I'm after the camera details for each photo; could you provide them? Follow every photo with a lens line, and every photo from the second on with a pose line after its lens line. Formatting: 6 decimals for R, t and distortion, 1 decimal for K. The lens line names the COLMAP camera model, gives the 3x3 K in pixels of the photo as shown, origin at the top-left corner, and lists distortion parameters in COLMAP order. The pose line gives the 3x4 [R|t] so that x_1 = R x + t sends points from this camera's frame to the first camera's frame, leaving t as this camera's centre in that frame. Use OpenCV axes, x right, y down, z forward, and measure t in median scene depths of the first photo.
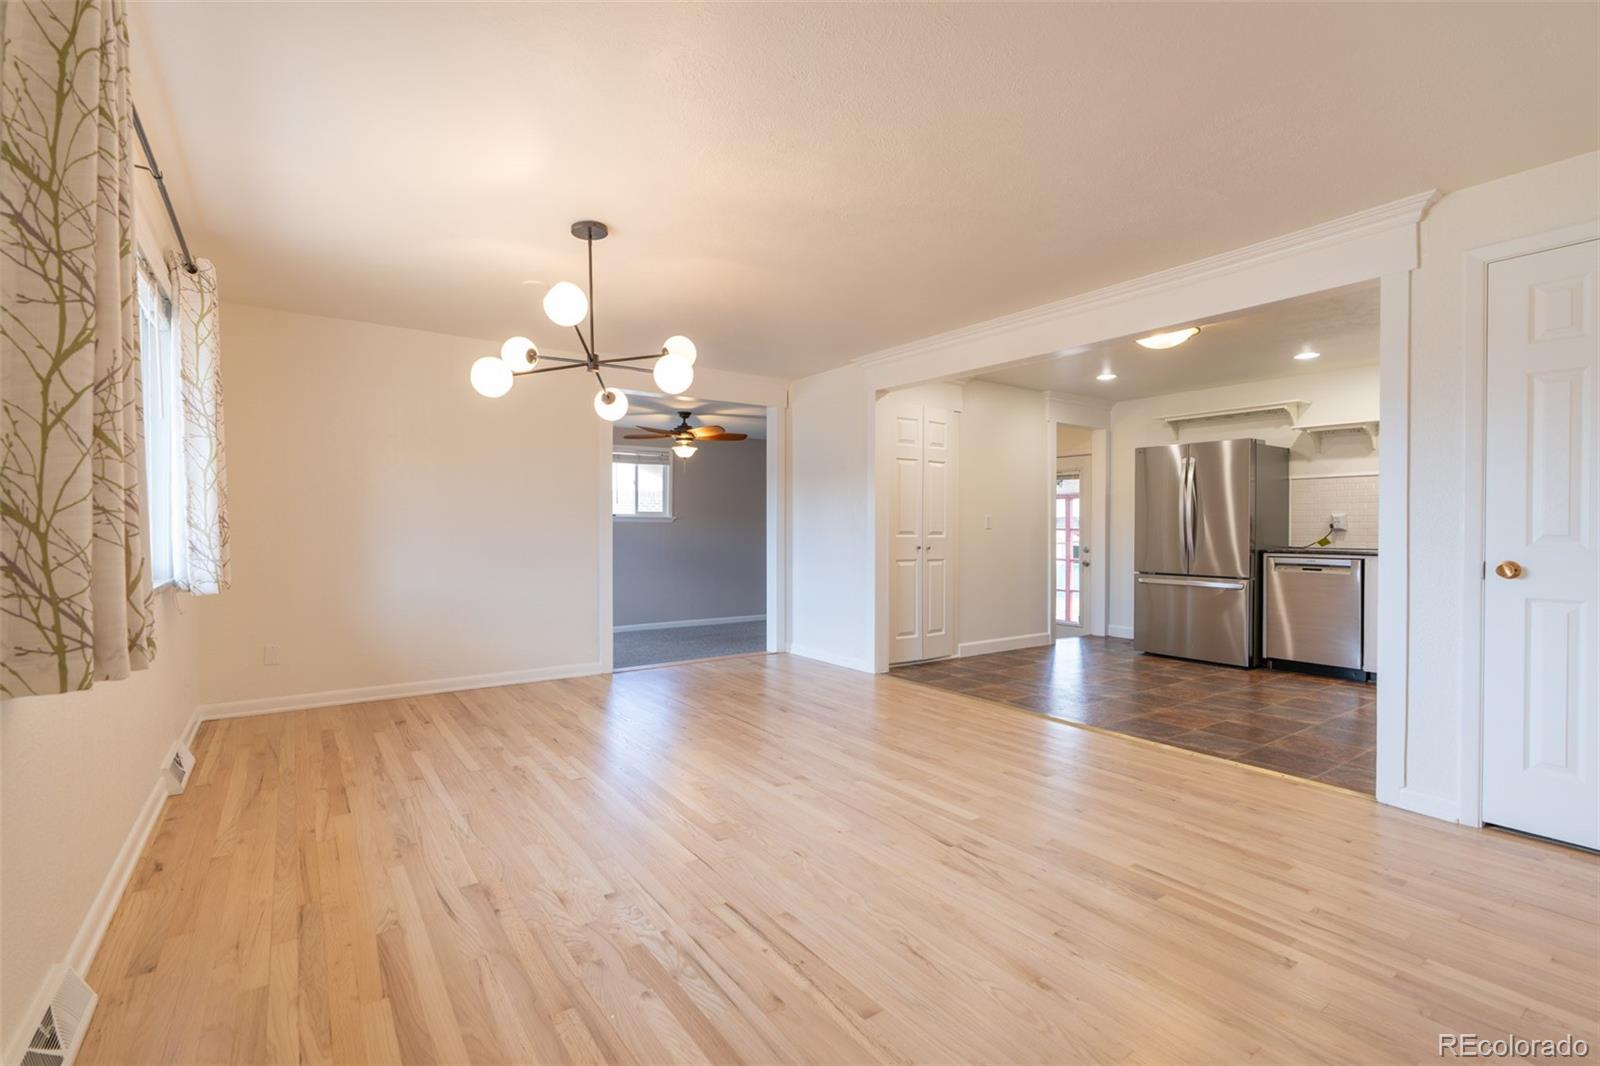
lens RADIAL K [[717.9, 0, 790.0], [0, 717.9, 533.9], [0, 0, 1]] dist [-0.010055, -0.000264]
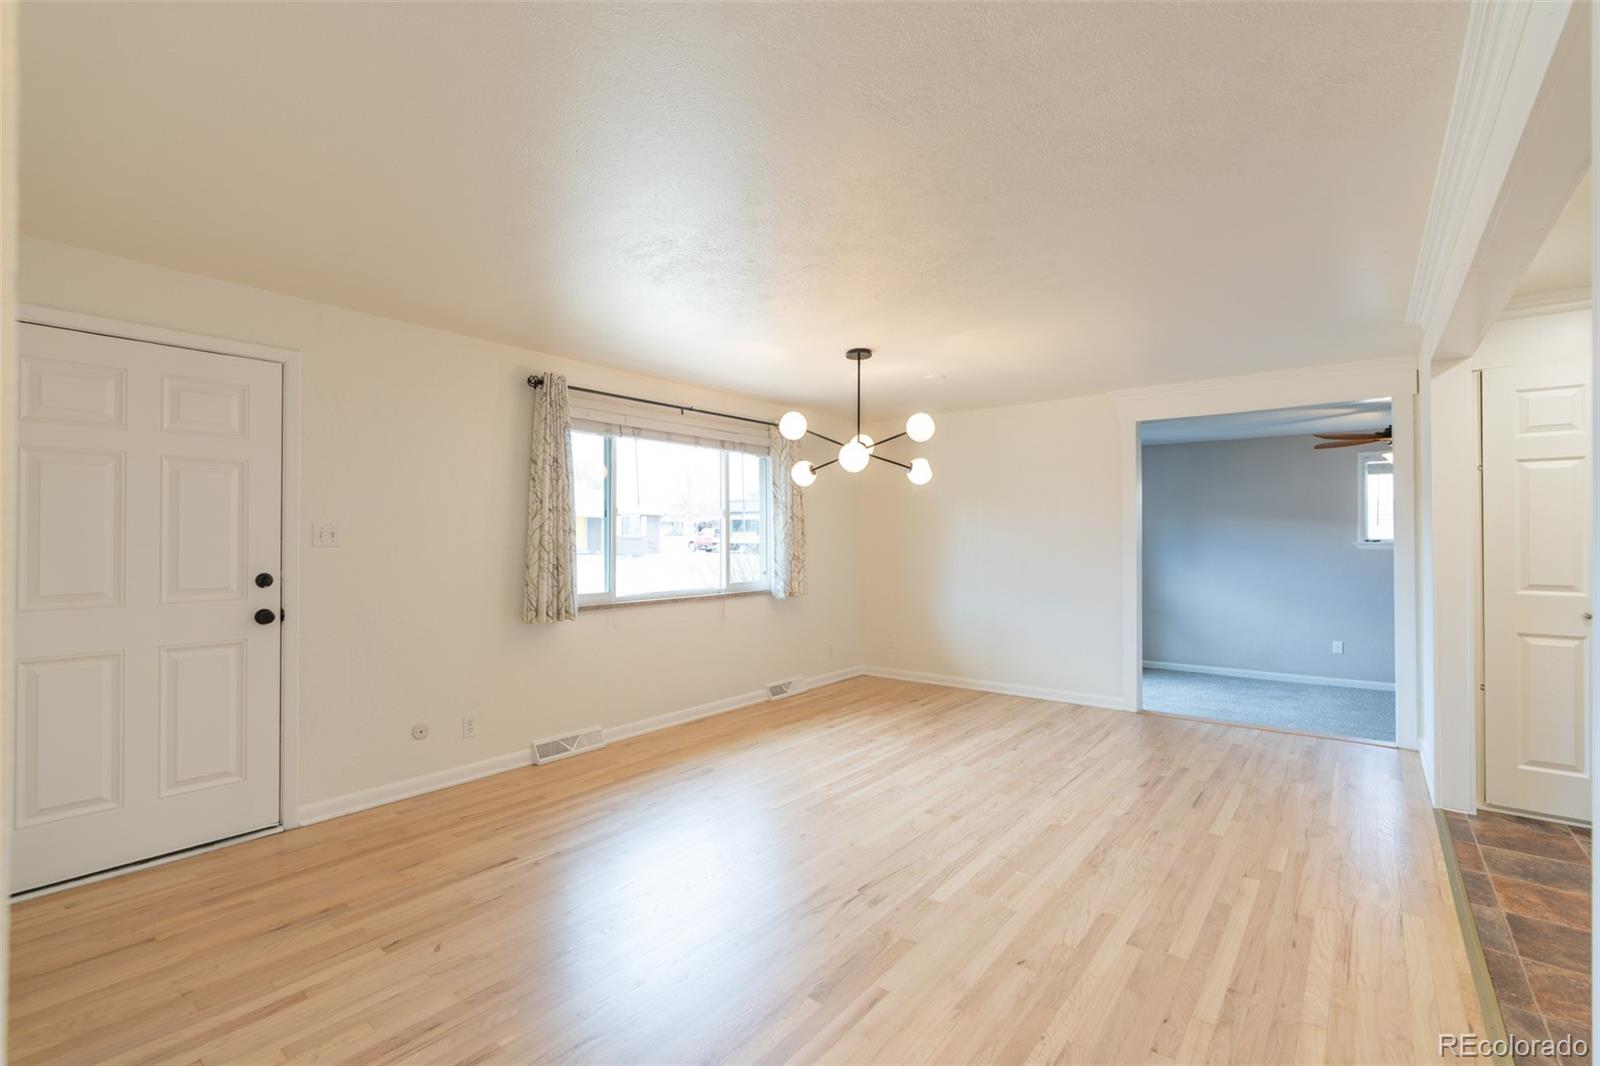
lens RADIAL K [[717.9, 0, 796.8], [0, 717.9, 532.9], [0, 0, 1]] dist [-0.010055, -0.000264]
pose [[0.284374, -0.008985, -0.958671, 0.840459], [-0.006084, 0.999919, -0.011177, -0.055638], [0.958694, 0.009011, 0.284297, 0.417870]]
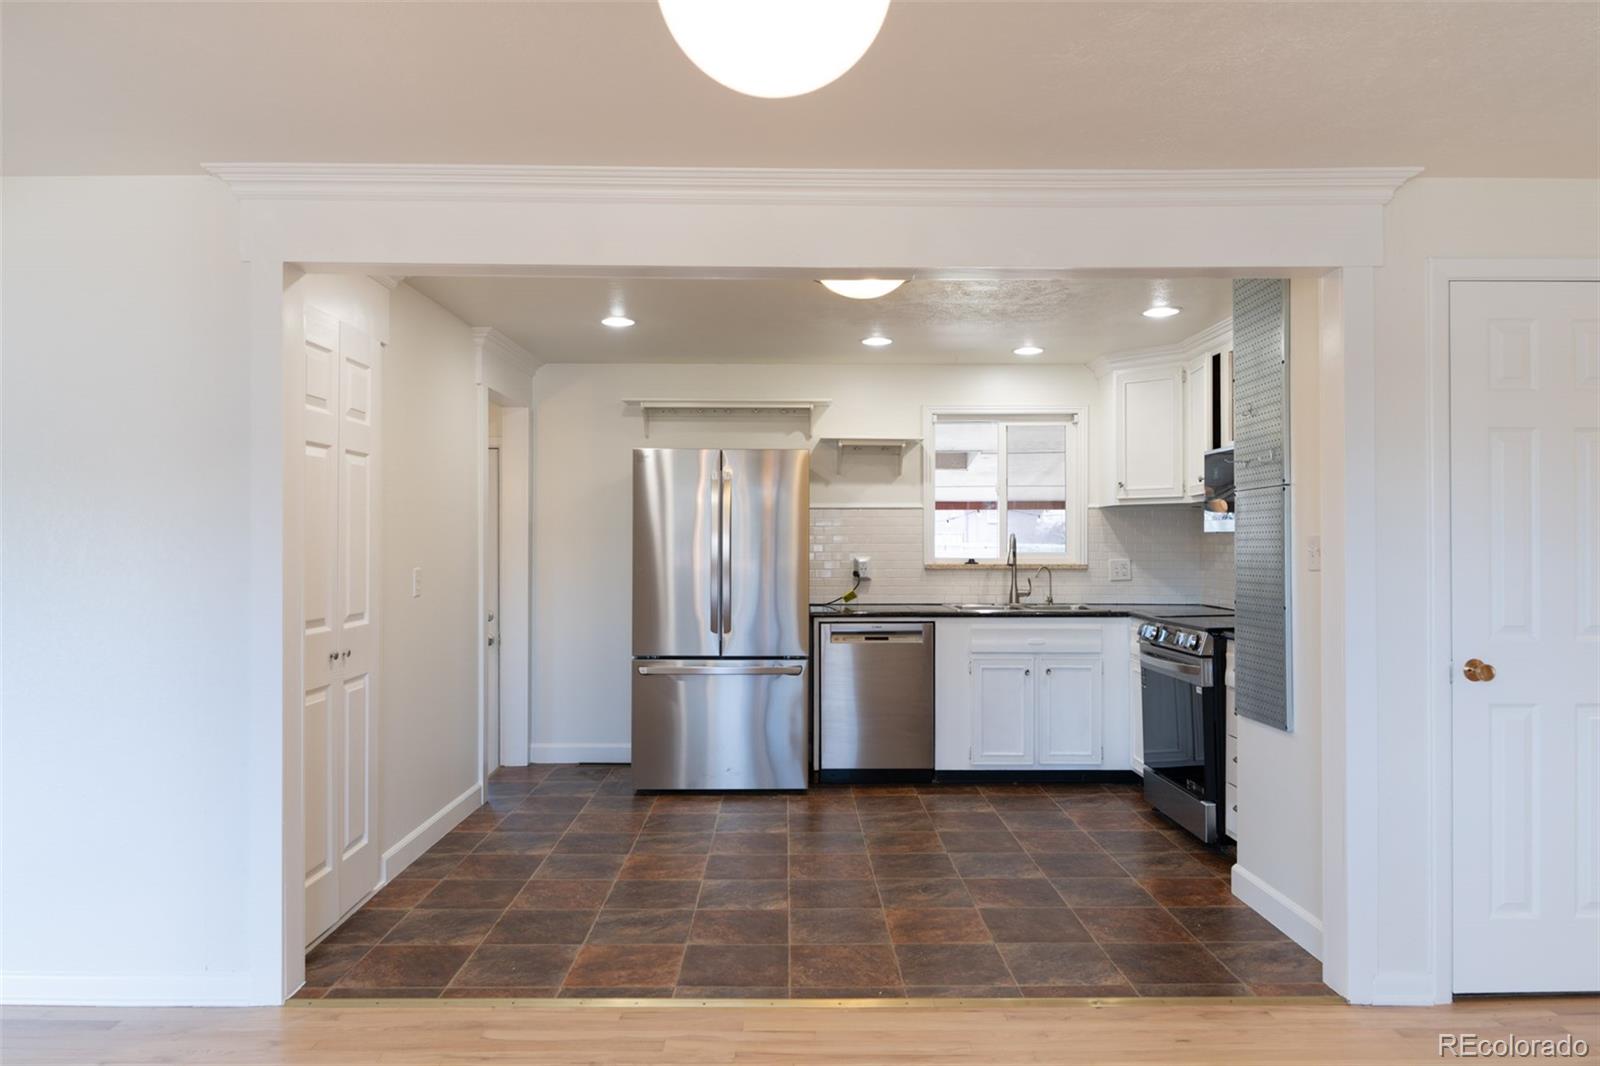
lens RADIAL K [[1051.3, 0, 799.4], [0, 1051.3, 531.3], [0, 0, 1]] dist [-0.007530, -0.005751]
pose [[0.565939, 0.002709, 0.824443, -0.276345], [0.008973, 0.999915, -0.009445, -0.072342], [-0.824398, 0.012743, 0.565866, 0.681574]]
